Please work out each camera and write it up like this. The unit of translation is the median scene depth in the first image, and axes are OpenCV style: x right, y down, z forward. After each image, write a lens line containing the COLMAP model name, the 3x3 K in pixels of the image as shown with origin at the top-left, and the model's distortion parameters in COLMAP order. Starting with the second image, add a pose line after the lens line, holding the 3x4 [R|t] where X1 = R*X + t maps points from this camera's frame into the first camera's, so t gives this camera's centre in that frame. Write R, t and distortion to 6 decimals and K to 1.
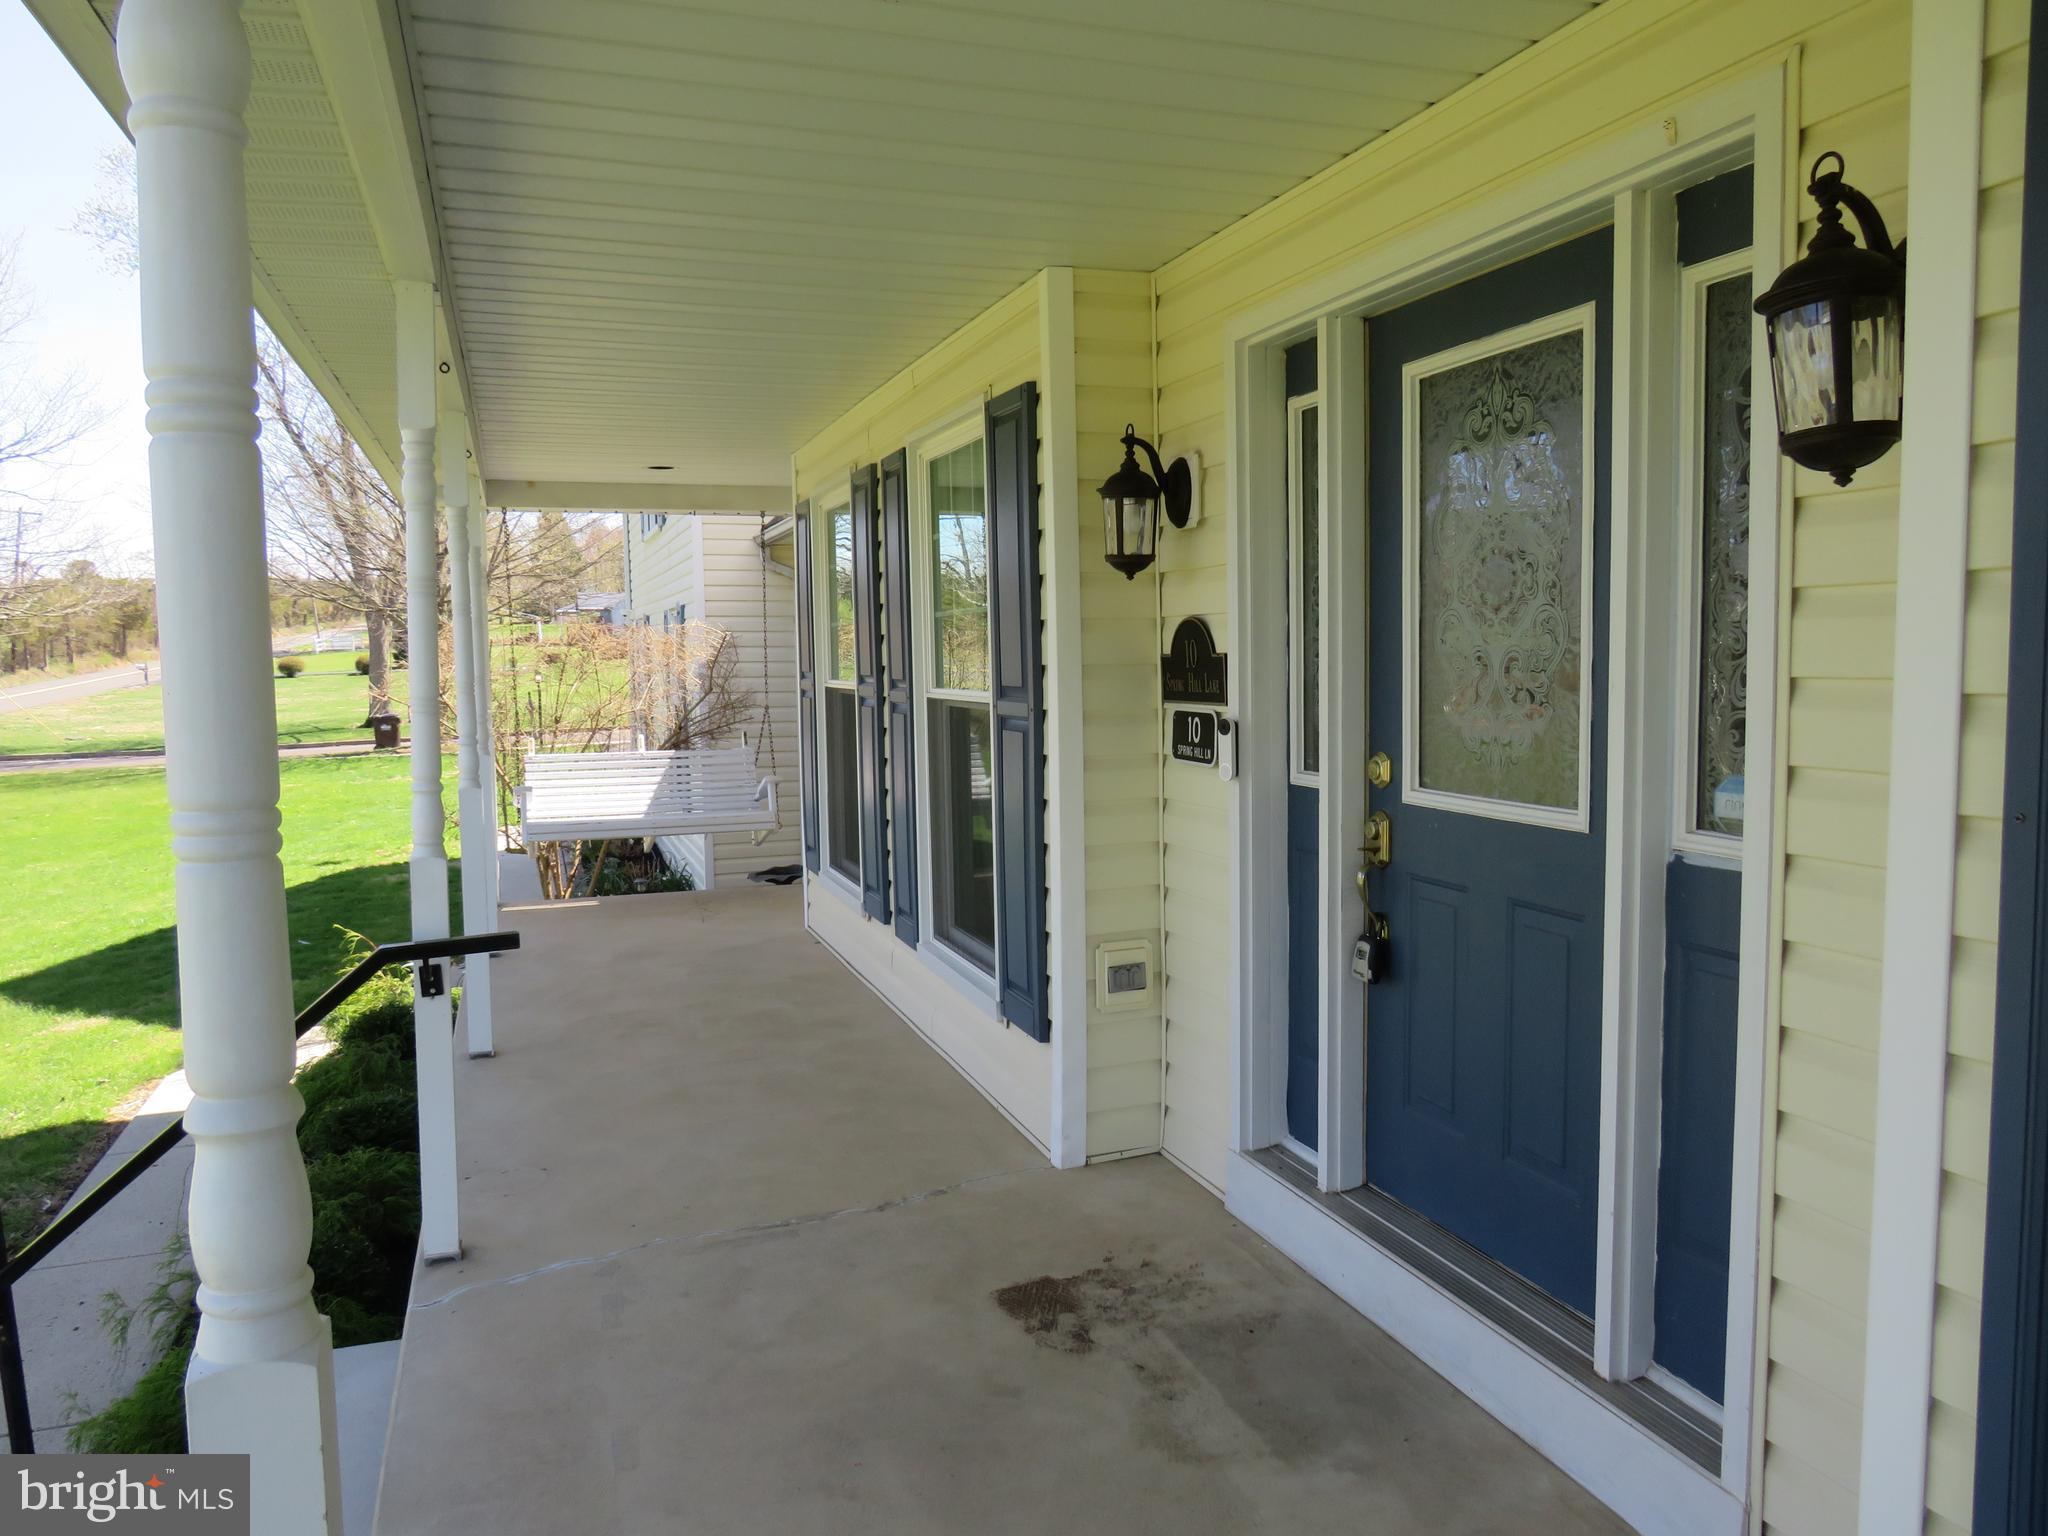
lens RADIAL K [[1366.5, 0, 1026.7], [0, 1366.5, 824.7], [0, 0, 1]] dist [-0.018568, -0.000151]
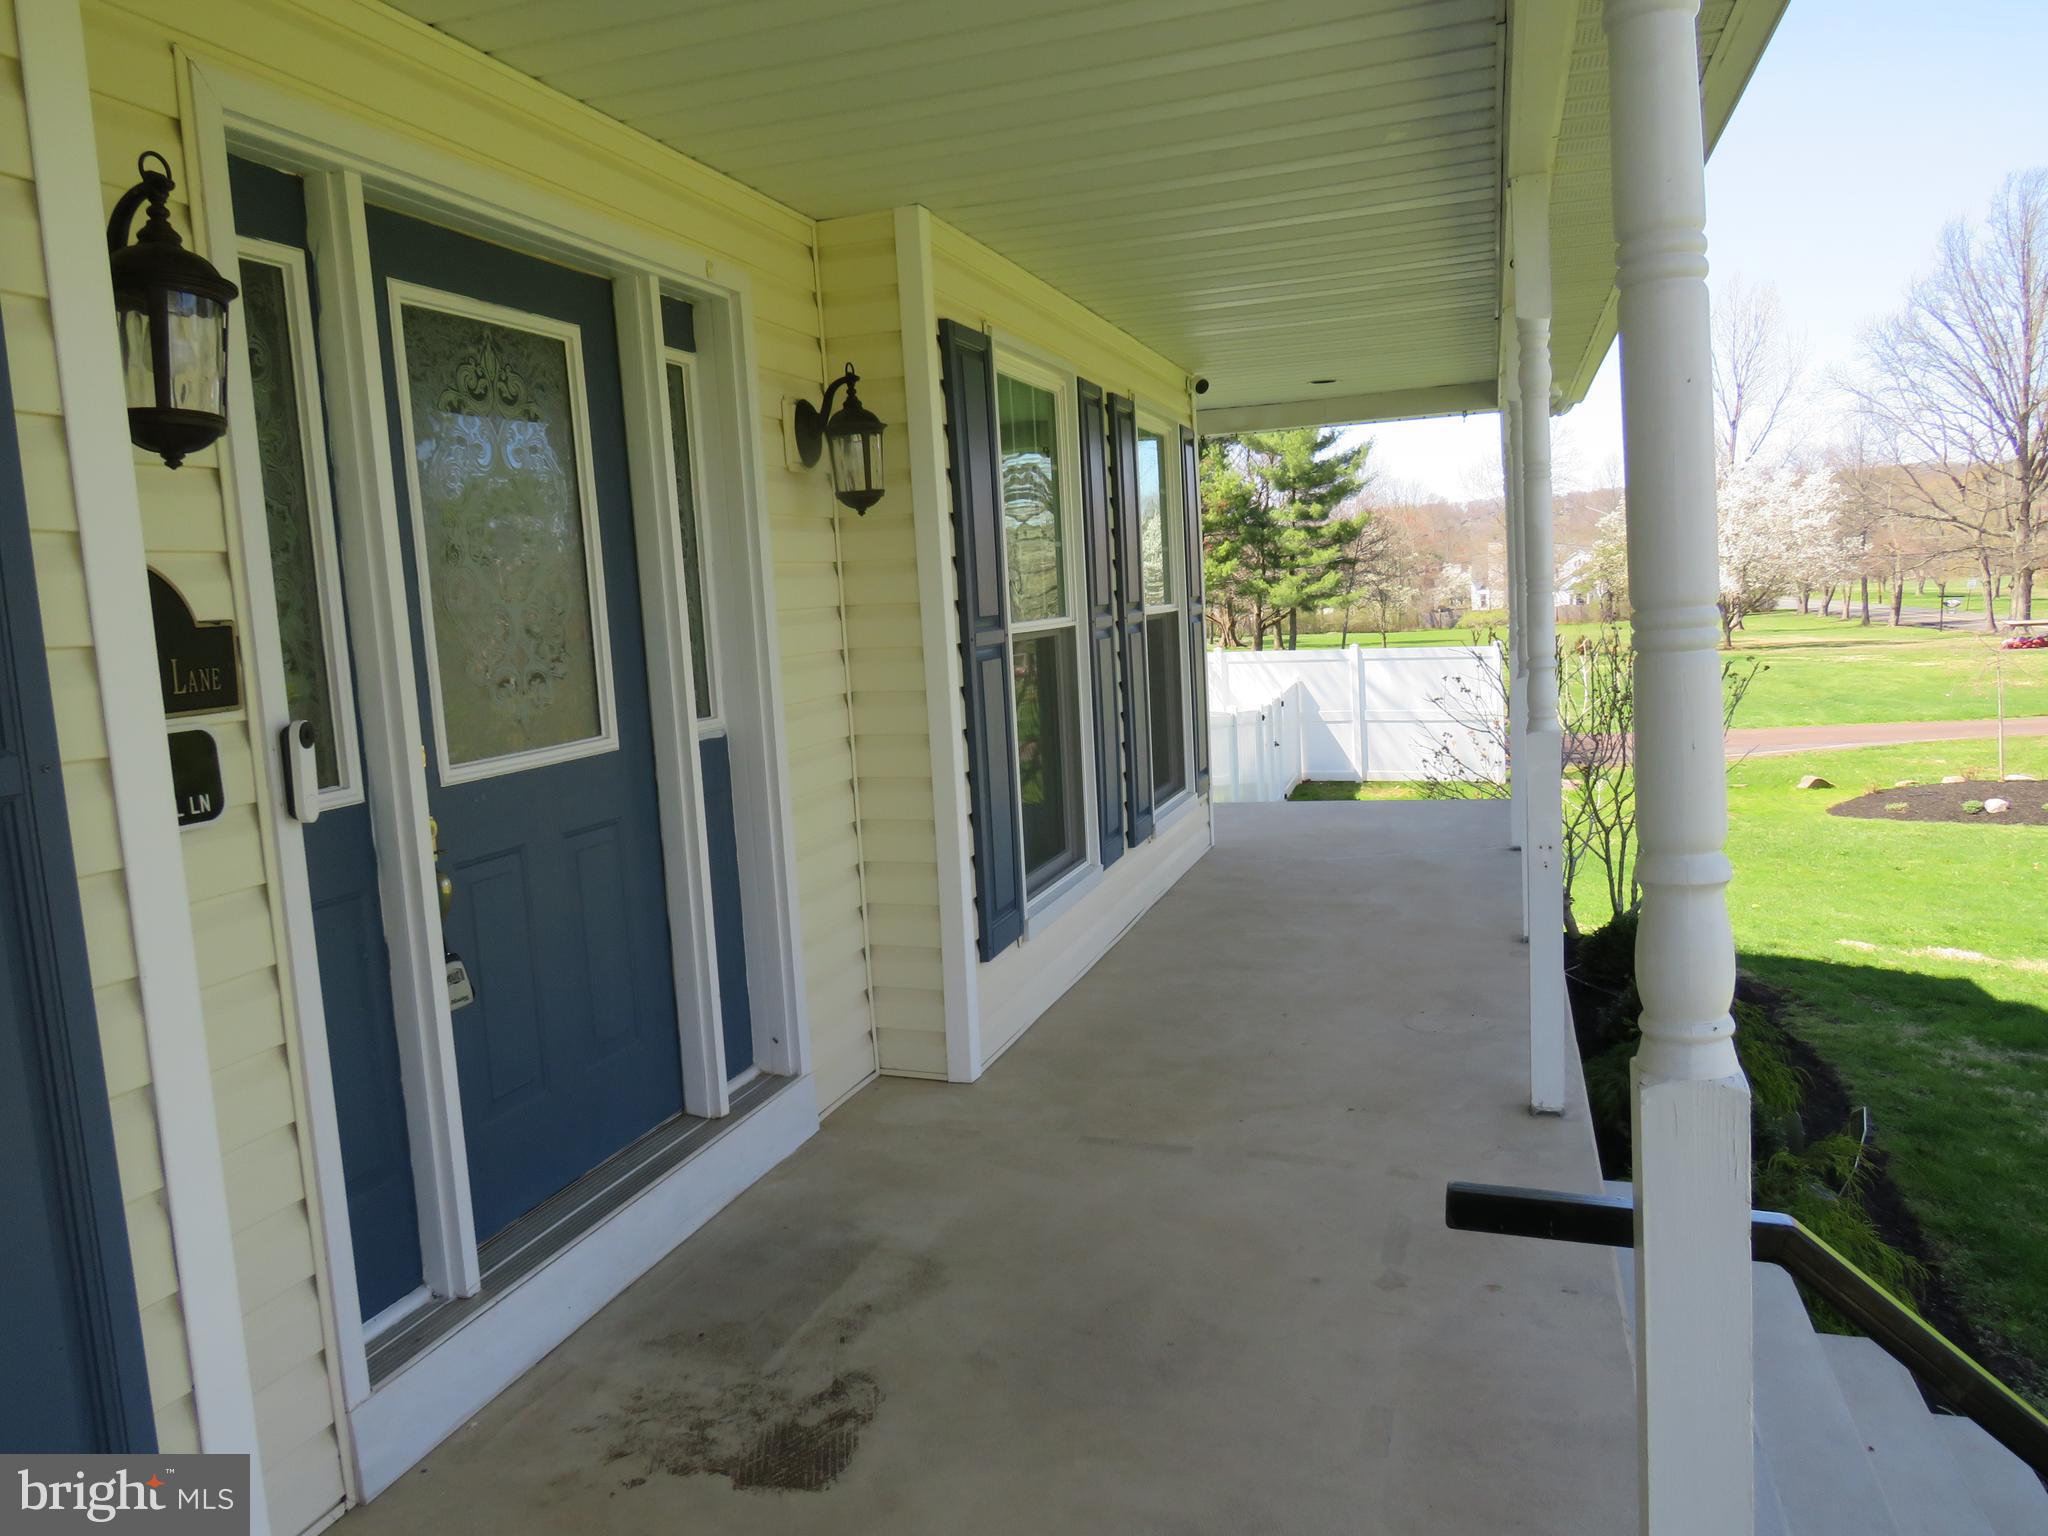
lens RADIAL K [[1437.3, 0, 1024.0], [0, 1437.3, 768.0], [0, 0, 1]] dist [-0.021215, -0.001748]
pose [[-0.785367, -0.029222, 0.618341, -0.609104], [0.129118, 0.969182, 0.209799, -0.179938], [-0.605415, 0.244608, -0.757390, 1.544054]]
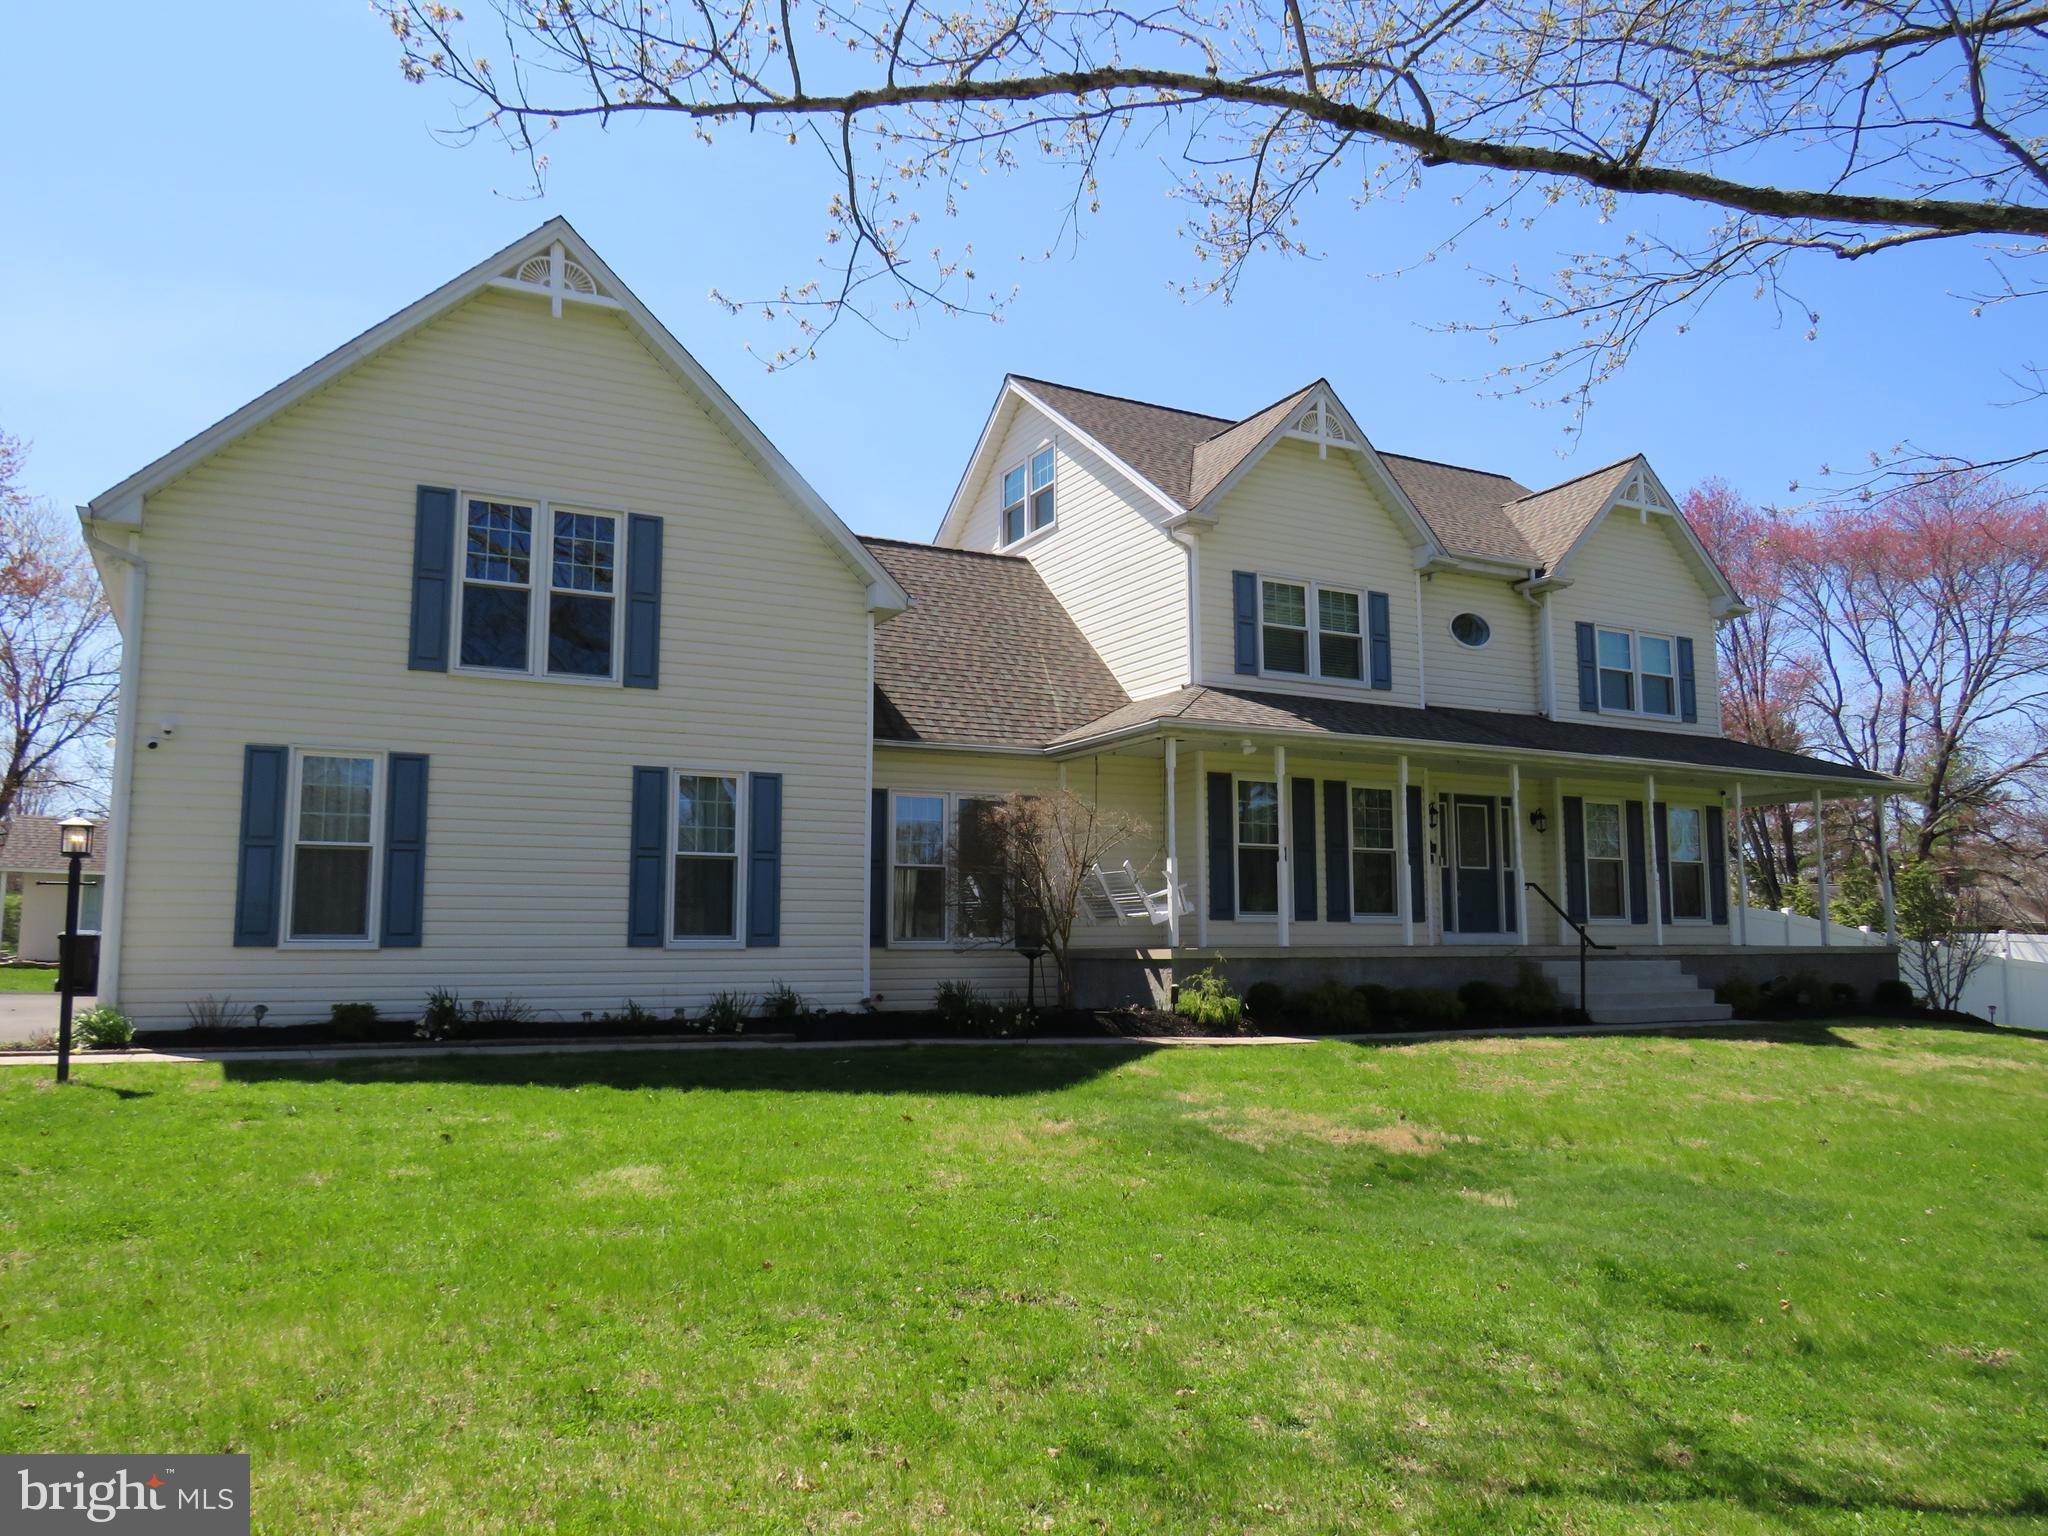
lens RADIAL K [[1437.3, 0, 1024.0], [0, 1437.3, 768.0], [0, 0, 1]] dist [-0.021215, -0.001748]
pose [[-0.144429, 0.119494, 0.982274, -6.627271], [0.119615, 0.987510, -0.102544, -0.040230], [-0.982259, 0.102685, -0.156918, 4.330420]]
